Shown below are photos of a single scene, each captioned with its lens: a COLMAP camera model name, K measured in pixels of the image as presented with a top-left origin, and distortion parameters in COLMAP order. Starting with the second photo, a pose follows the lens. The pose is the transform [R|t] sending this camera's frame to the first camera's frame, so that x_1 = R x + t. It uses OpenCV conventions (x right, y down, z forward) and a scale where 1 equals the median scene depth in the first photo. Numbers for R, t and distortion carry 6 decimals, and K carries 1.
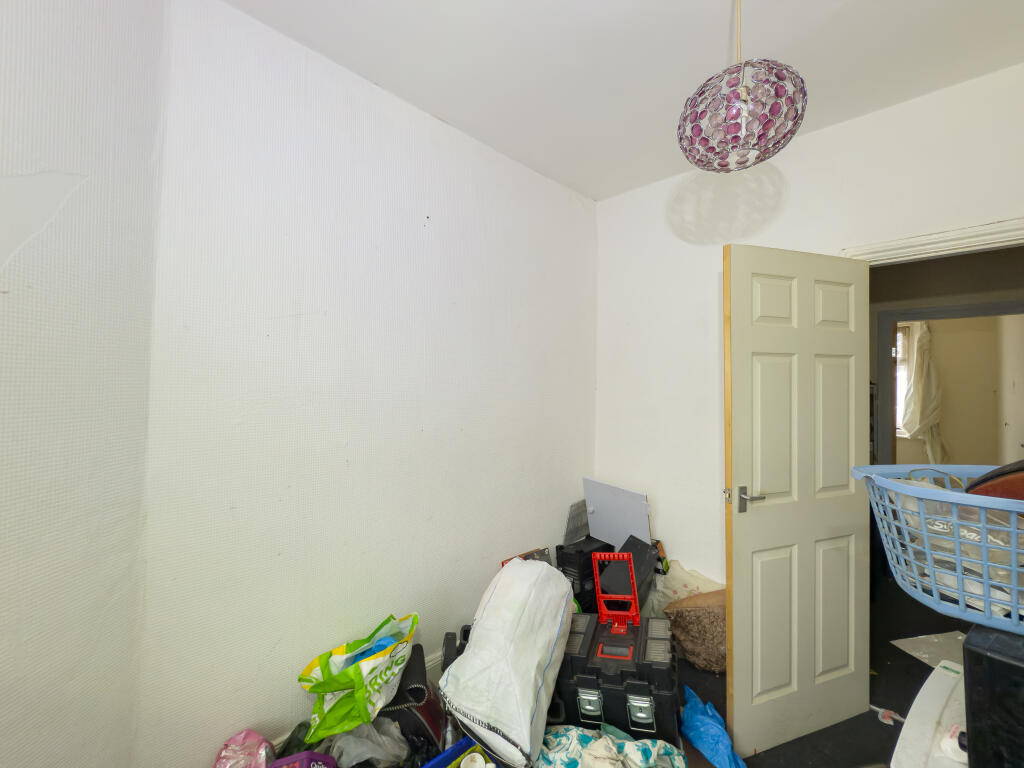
lens RADIAL K [[413.2, 0, 512.0], [0, 413.2, 384.0], [0, 0, 1]] dist [-0.000915, 0.000055]
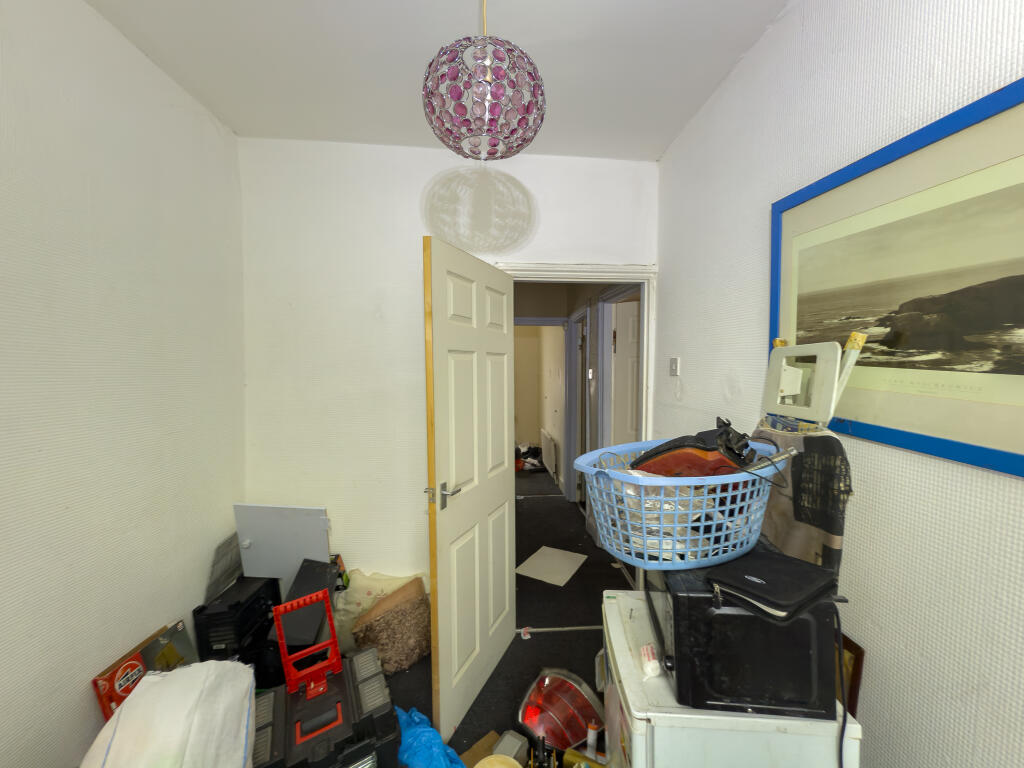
lens RADIAL K [[414.0, 0, 507.3], [0, 414.0, 384.1], [0, 0, 1]] dist [-0.000230, 0.000075]
pose [[0.663488, -0.034573, 0.747388, -0.078727], [0.005637, 0.999134, 0.041214, -0.031717], [-0.748166, -0.023132, 0.663108, 0.206213]]
